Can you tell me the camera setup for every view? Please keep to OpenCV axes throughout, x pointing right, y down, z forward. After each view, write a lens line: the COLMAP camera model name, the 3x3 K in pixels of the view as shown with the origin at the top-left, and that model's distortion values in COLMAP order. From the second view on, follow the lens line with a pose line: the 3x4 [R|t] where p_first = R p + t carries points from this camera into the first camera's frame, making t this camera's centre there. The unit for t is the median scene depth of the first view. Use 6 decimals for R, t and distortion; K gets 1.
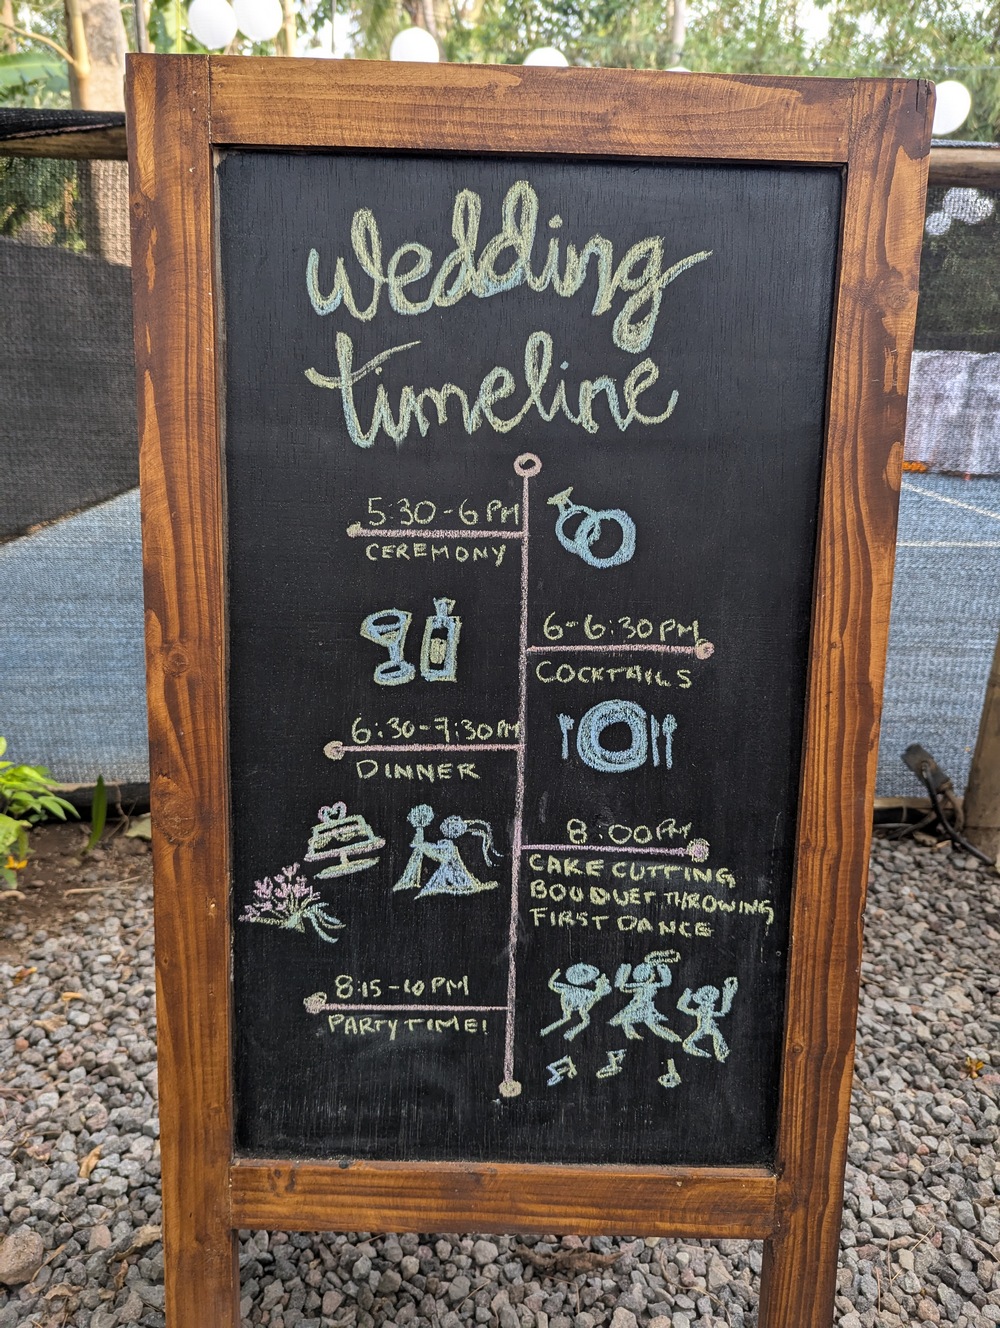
lens RADIAL K [[931.3, 0, 499.9], [0, 931.3, 662.9], [0, 0, 1]] dist [0.004671, 0.000907]
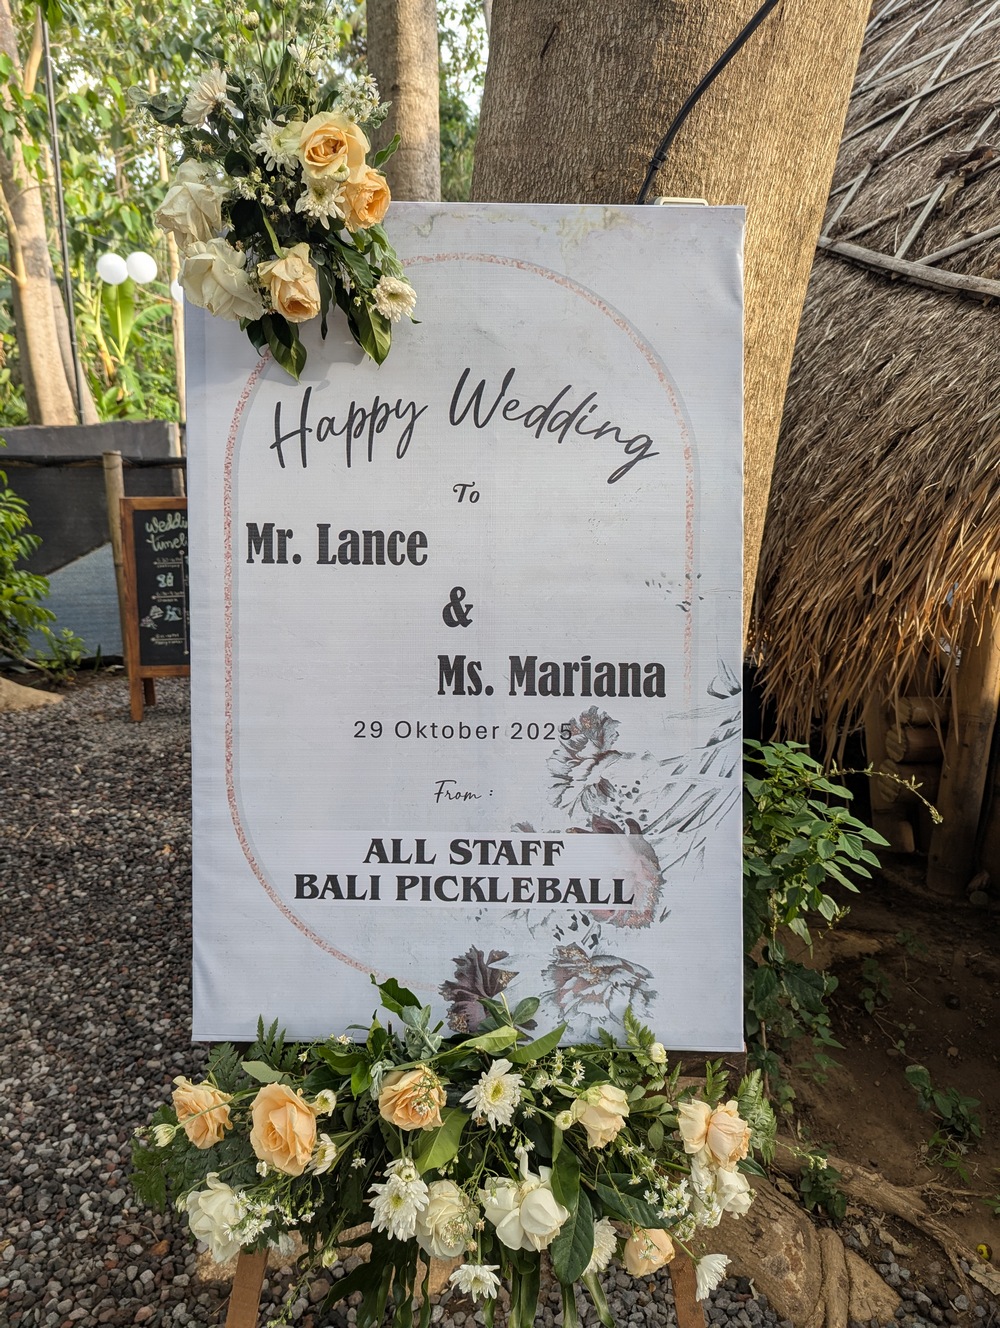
lens RADIAL K [[931.3, 0, 501.2], [0, 931.3, 663.3], [0, 0, 1]] dist [0.004671, 0.000907]
pose [[0.994500, -0.051428, 0.091242, 1.586208], [0.056584, 0.996890, -0.054855, 1.029722], [-0.088137, 0.059716, 0.994317, -5.549493]]
